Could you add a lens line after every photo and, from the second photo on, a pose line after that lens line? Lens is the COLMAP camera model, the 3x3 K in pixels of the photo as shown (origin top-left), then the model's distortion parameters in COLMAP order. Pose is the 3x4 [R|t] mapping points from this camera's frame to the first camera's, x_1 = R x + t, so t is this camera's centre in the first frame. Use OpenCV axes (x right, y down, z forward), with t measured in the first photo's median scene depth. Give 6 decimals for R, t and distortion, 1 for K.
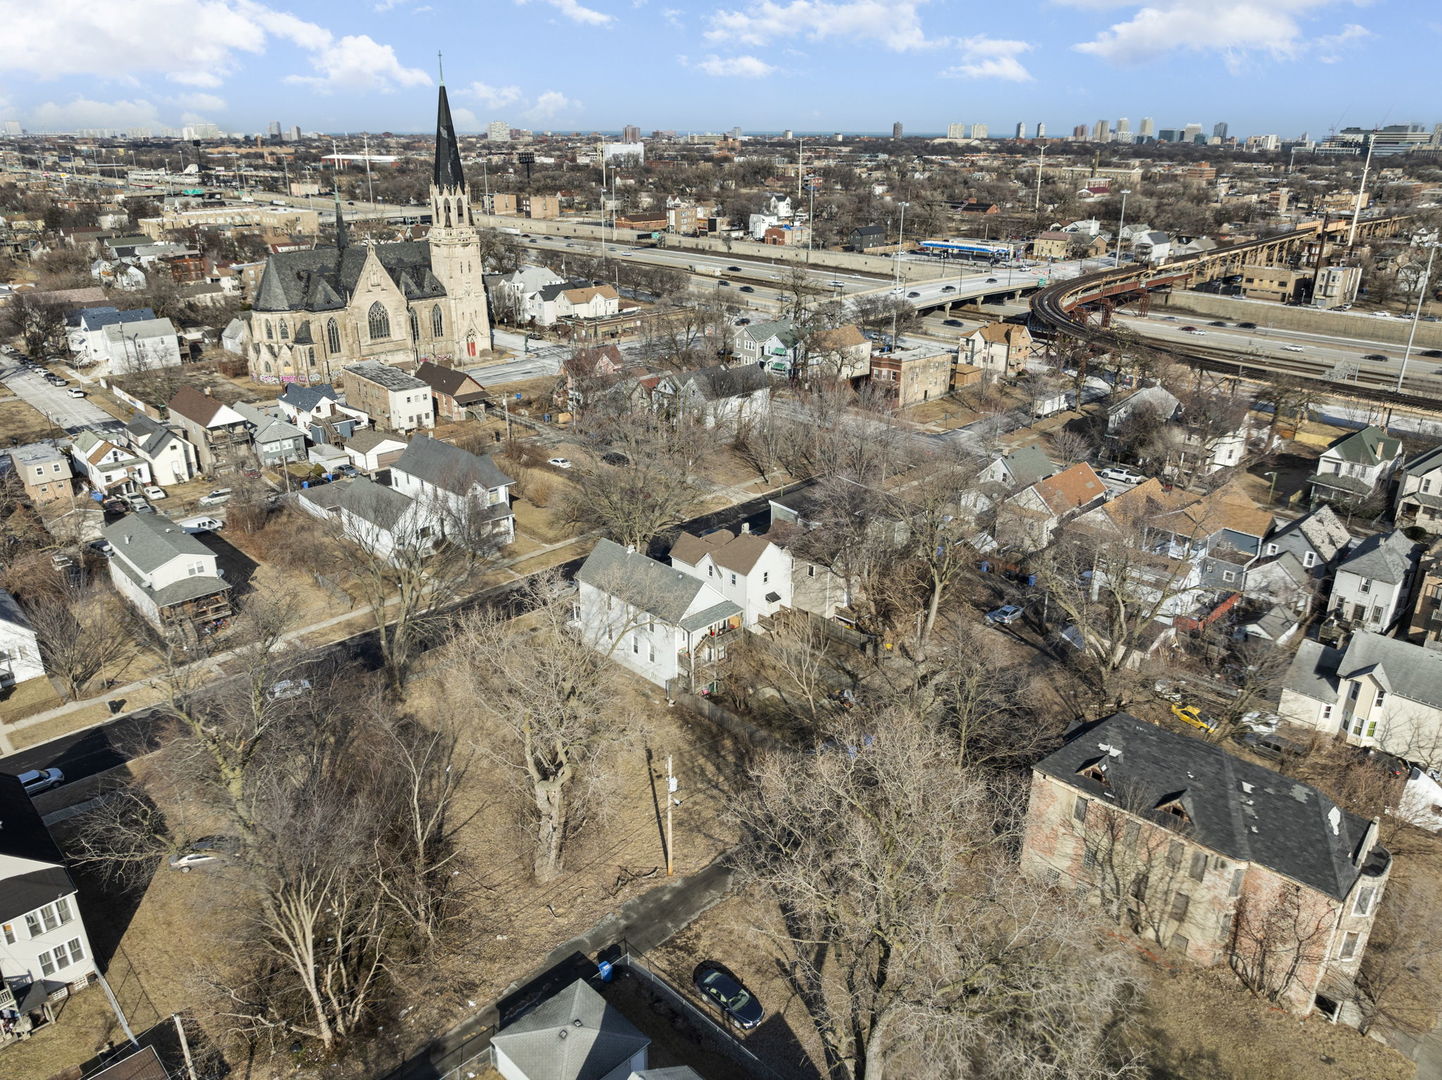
lens RADIAL K [[1020.4, 0, 725.5], [0, 1020.4, 533.3], [0, 0, 1]] dist [-0.024874, -0.002632]
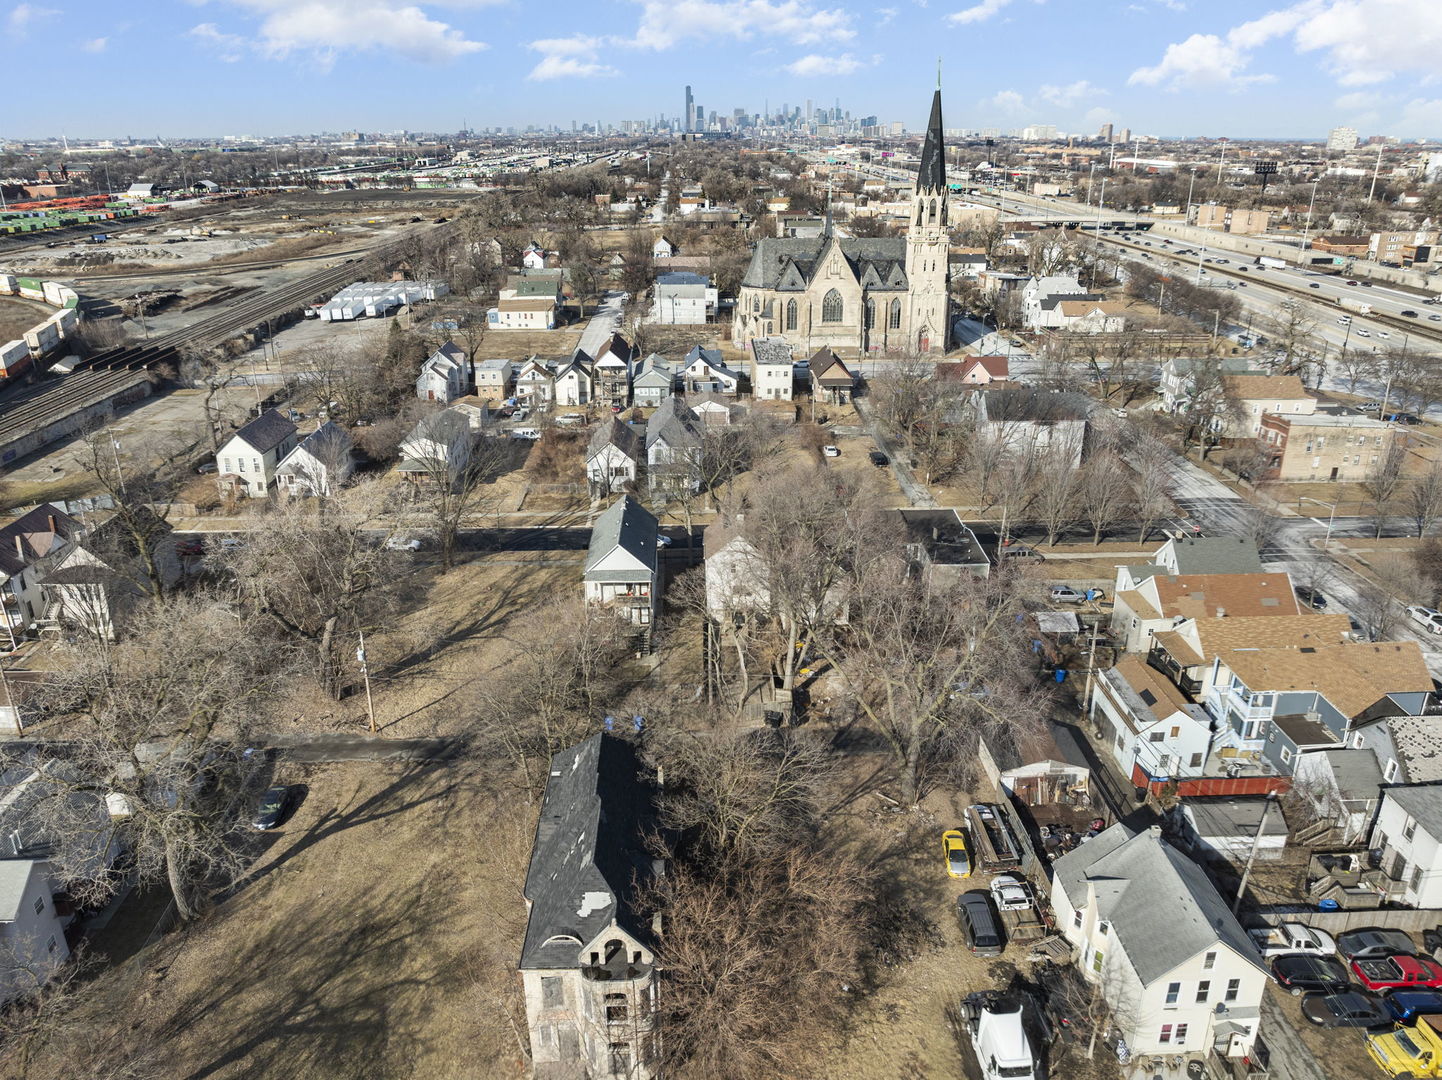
lens RADIAL K [[1020.4, 0, 723.7], [0, 1020.4, 545.8], [0, 0, 1]] dist [-0.024874, -0.002632]
pose [[0.728852, 0.254414, -0.635648, 0.343789], [-0.250198, 0.963160, 0.098614, -0.039073], [0.637320, 0.087163, 0.765654, 0.105255]]
